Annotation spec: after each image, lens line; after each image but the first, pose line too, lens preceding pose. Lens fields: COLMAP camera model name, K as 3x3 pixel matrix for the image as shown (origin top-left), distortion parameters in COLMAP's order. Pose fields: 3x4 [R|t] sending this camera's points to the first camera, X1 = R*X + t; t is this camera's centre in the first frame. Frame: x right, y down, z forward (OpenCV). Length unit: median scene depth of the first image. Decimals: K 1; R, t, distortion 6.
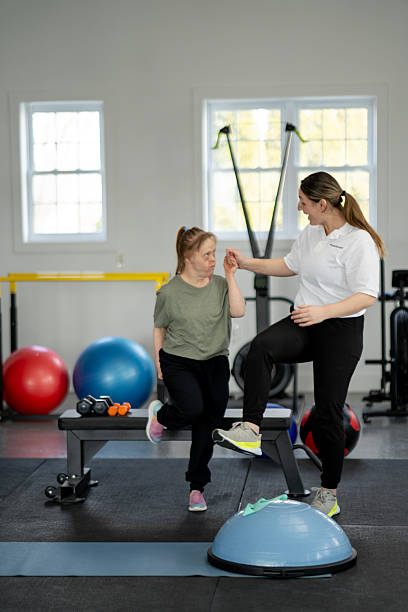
lens RADIAL K [[1446.4, 0, 204.0], [0, 1446.4, 306.0], [0, 0, 1]] dist [0.088531, 0.836603]
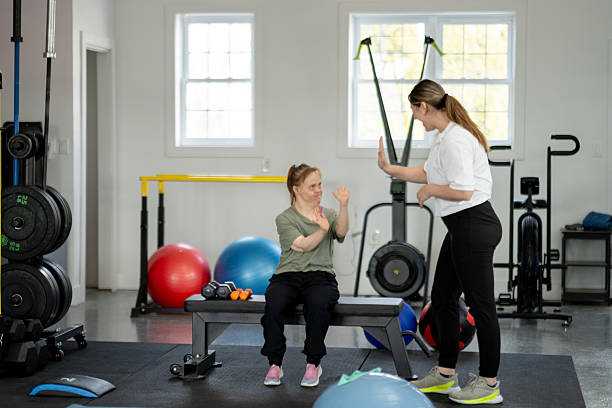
lens RADIAL K [[1446.4, 0, 306.0], [0, 1446.4, 204.0], [0, 0, 1]] dist [0.088531, 0.836603]
pose [[0.998246, 0.023564, -0.054320, 0.031021], [-0.024516, 0.999556, -0.016924, 0.014798], [0.053897, 0.018226, 0.998380, -0.044978]]
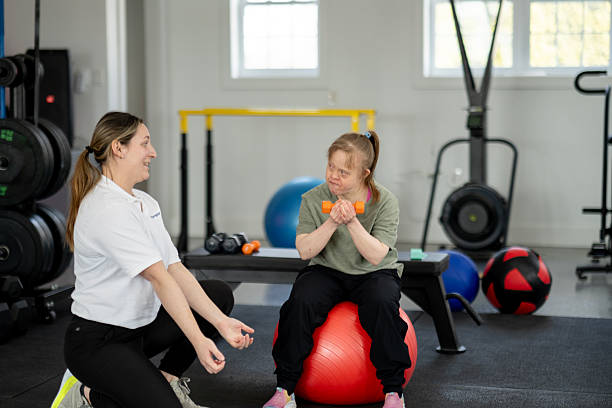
lens RADIAL K [[1446.4, 0, 306.0], [0, 1446.4, 204.0], [0, 0, 1]] dist [0.088531, 0.836603]
pose [[0.988852, 0.024626, -0.146850, 0.070474], [-0.021075, 0.999448, 0.025686, 0.014394], [0.147401, -0.022305, 0.988825, 0.087006]]
